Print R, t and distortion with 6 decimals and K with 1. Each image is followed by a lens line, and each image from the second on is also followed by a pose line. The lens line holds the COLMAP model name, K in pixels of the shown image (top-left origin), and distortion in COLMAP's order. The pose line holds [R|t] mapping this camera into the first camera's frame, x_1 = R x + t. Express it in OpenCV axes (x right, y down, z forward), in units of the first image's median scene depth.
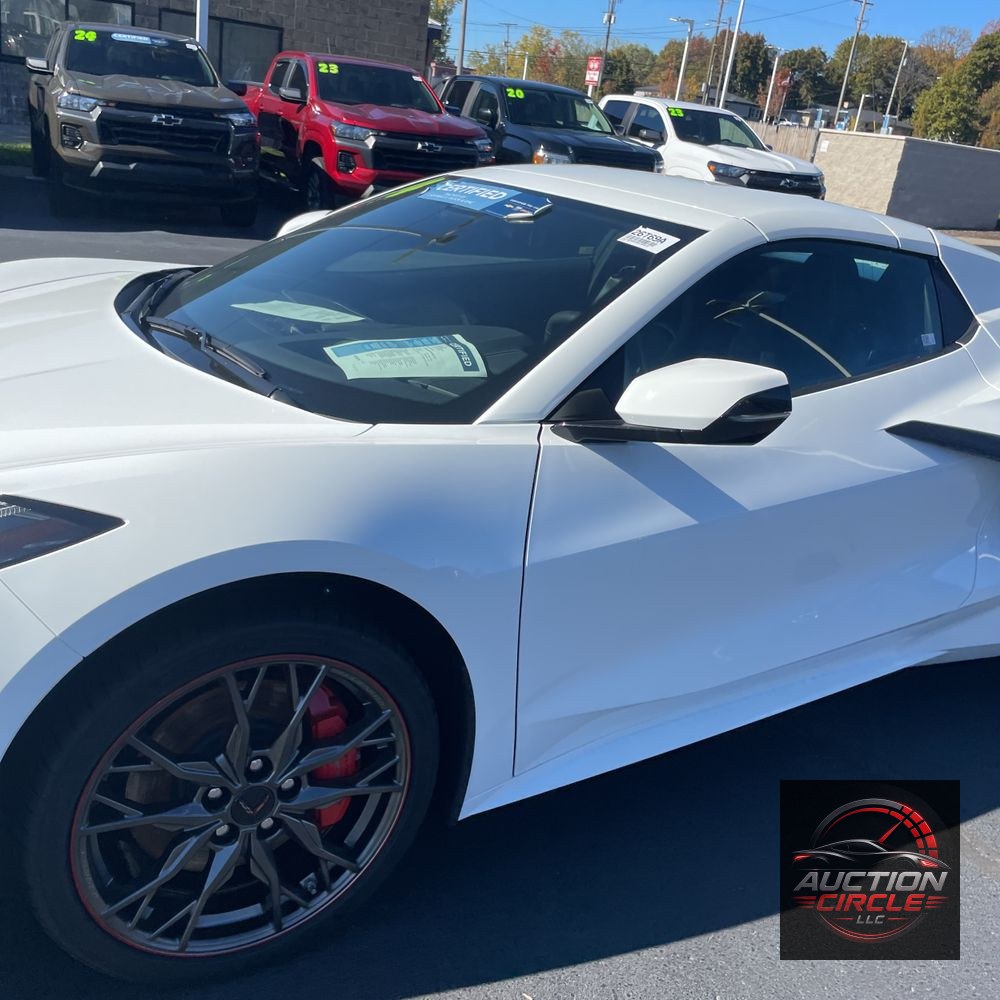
lens RADIAL K [[1018.8, 0, 493.1], [0, 1018.8, 505.5], [0, 0, 1]] dist [0.010805, 0.000000]
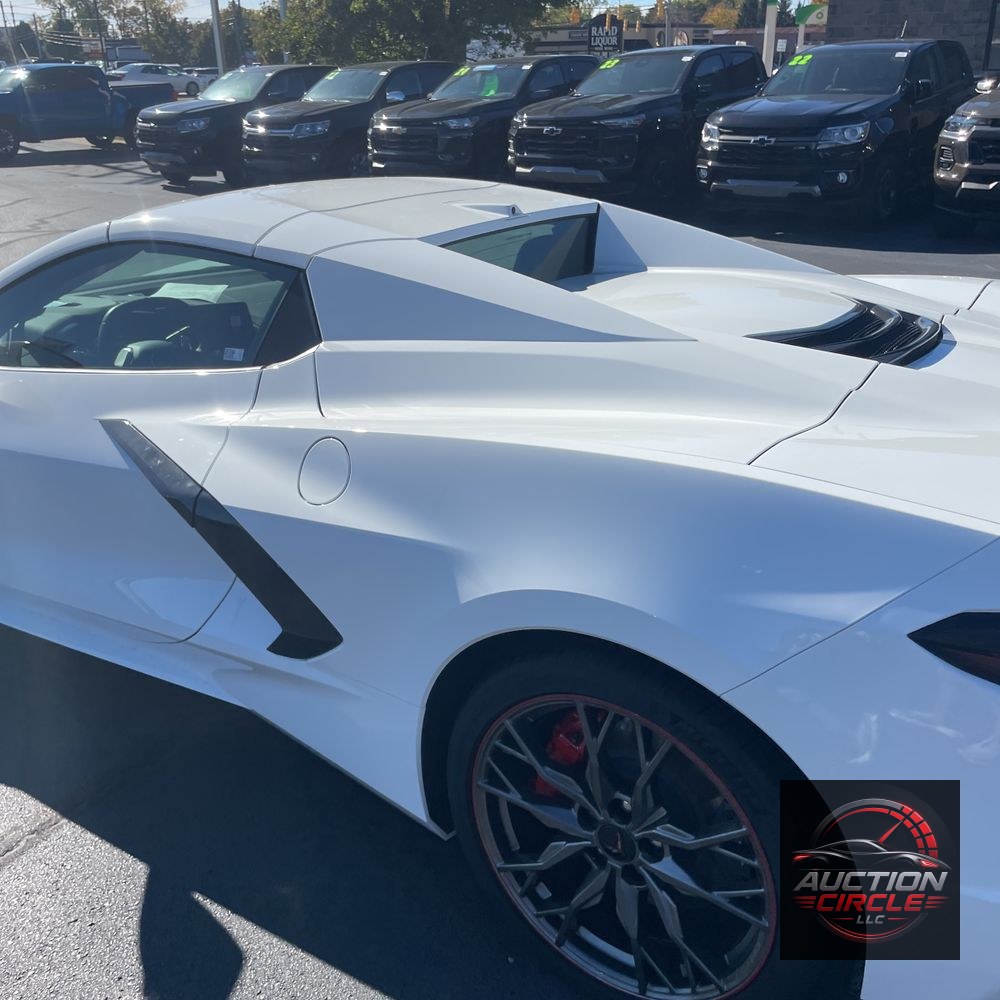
lens RADIAL K [[1018.8, 0, 493.4], [0, 1018.8, 492.7], [0, 0, 1]] dist [0.010805, 0.000000]
pose [[0.415676, 0.221103, -0.882228, 0.316516], [-0.251860, 0.960051, 0.121939, -0.049541], [0.873945, 0.171511, 0.454757, 0.186643]]
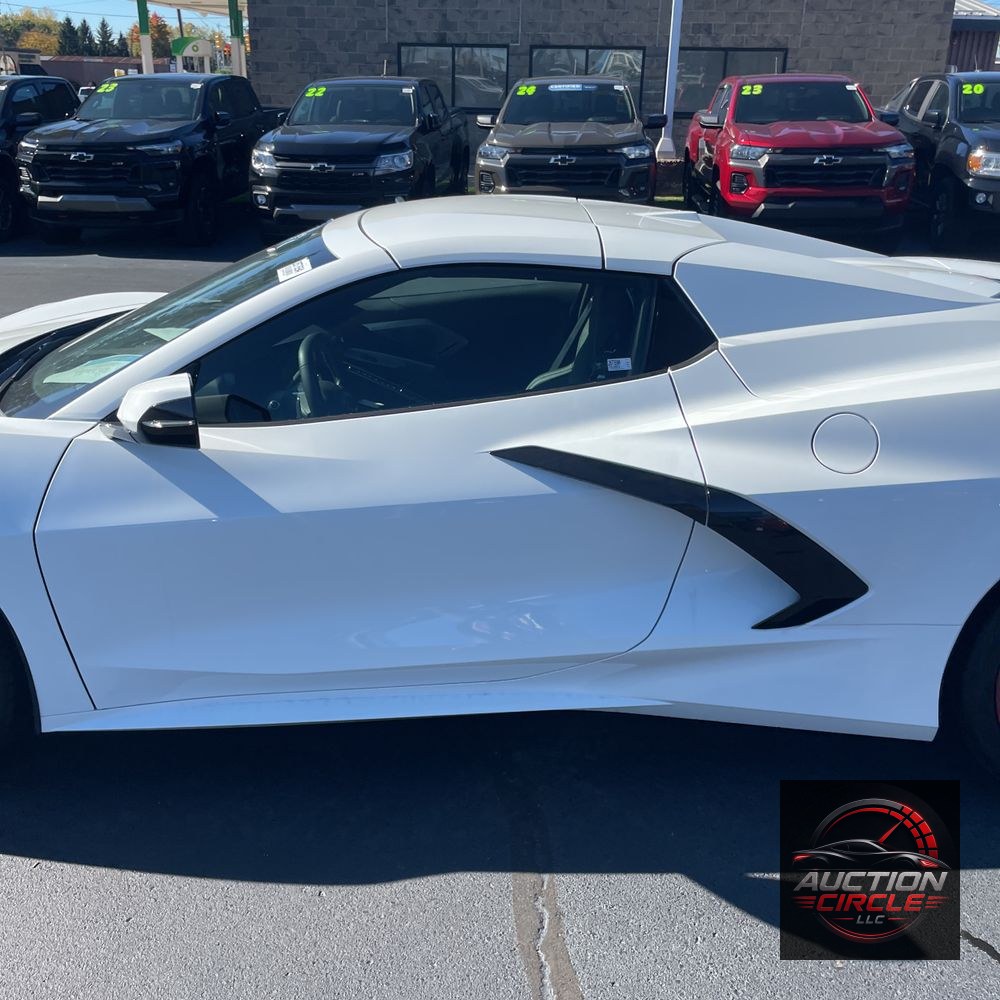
lens RADIAL K [[1018.8, 0, 481.9], [0, 1018.8, 498.7], [0, 0, 1]] dist [0.010805, 0.000000]
pose [[0.847309, 0.082560, -0.524643, 0.189921], [-0.095862, 0.995393, 0.001821, -0.006380], [0.522377, 0.048750, 0.851320, 0.031620]]
